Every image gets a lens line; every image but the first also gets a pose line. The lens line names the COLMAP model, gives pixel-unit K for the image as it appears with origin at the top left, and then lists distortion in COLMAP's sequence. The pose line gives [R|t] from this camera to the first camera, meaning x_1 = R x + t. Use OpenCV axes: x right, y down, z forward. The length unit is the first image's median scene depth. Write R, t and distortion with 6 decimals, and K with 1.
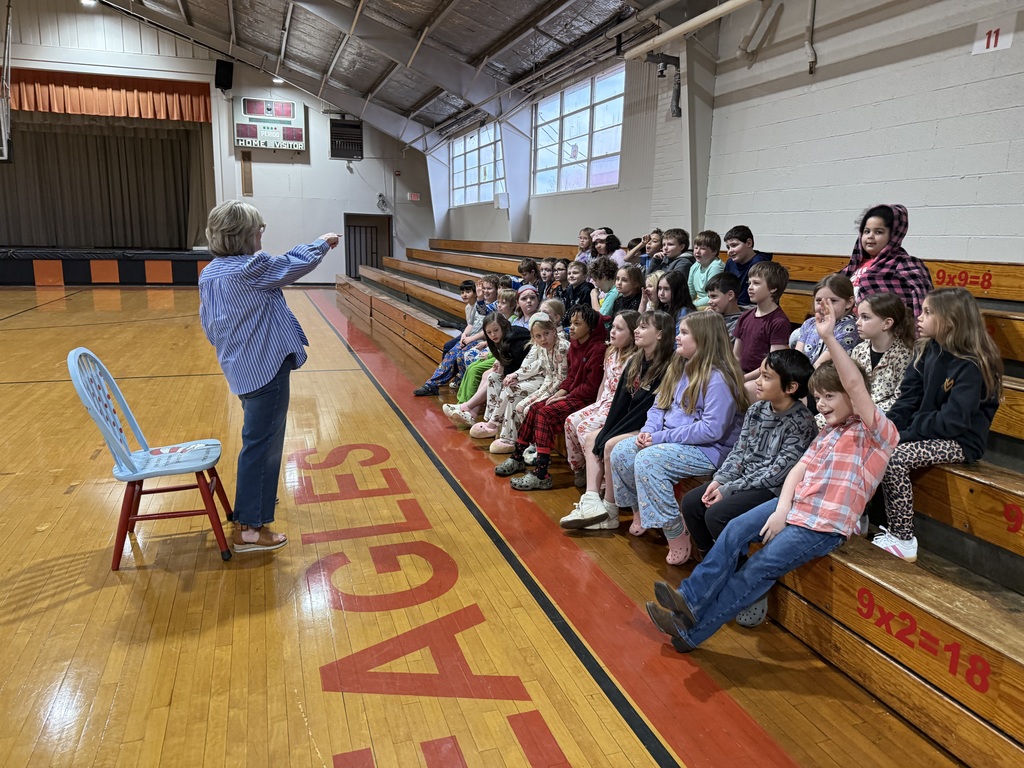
lens RADIAL K [[712.2, 0, 512.0], [0, 712.2, 384.0], [0, 0, 1]] dist [0.005219, -0.006334]
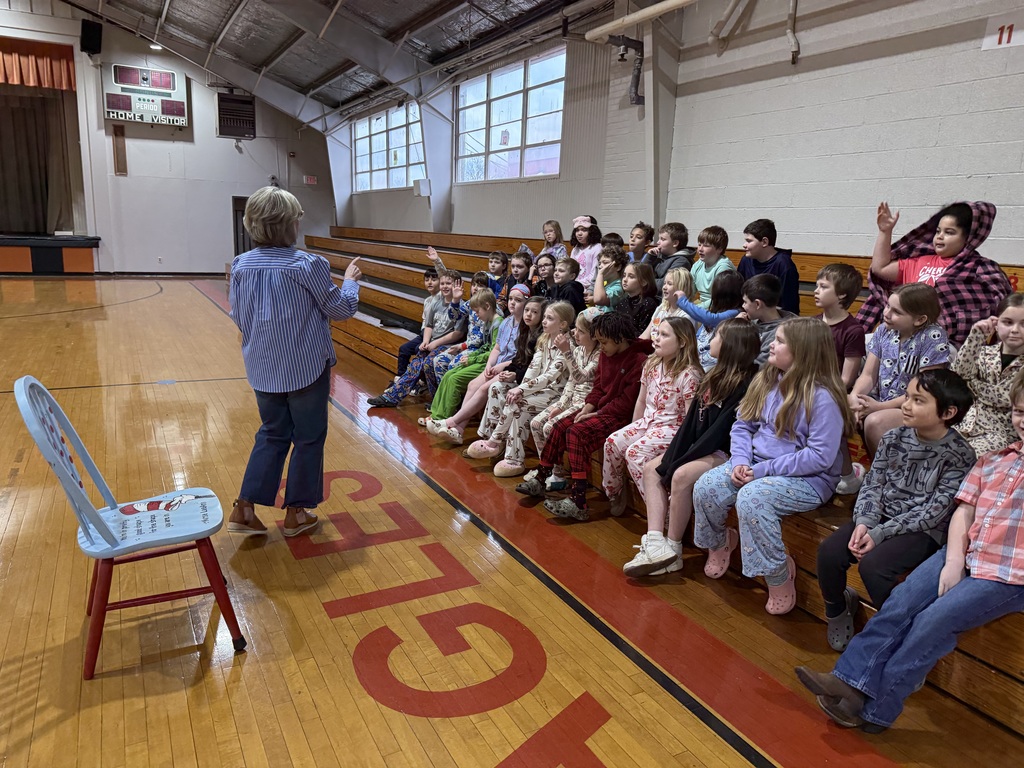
lens RADIAL K [[718.7, 0, 512.0], [0, 718.7, 384.0], [0, 0, 1]] dist [-0.000598, -0.002846]
pose [[0.986742, -0.017937, 0.161304, -0.098693], [0.016005, 0.999784, 0.013269, -0.018593], [-0.161507, -0.010512, 0.986816, 0.083714]]
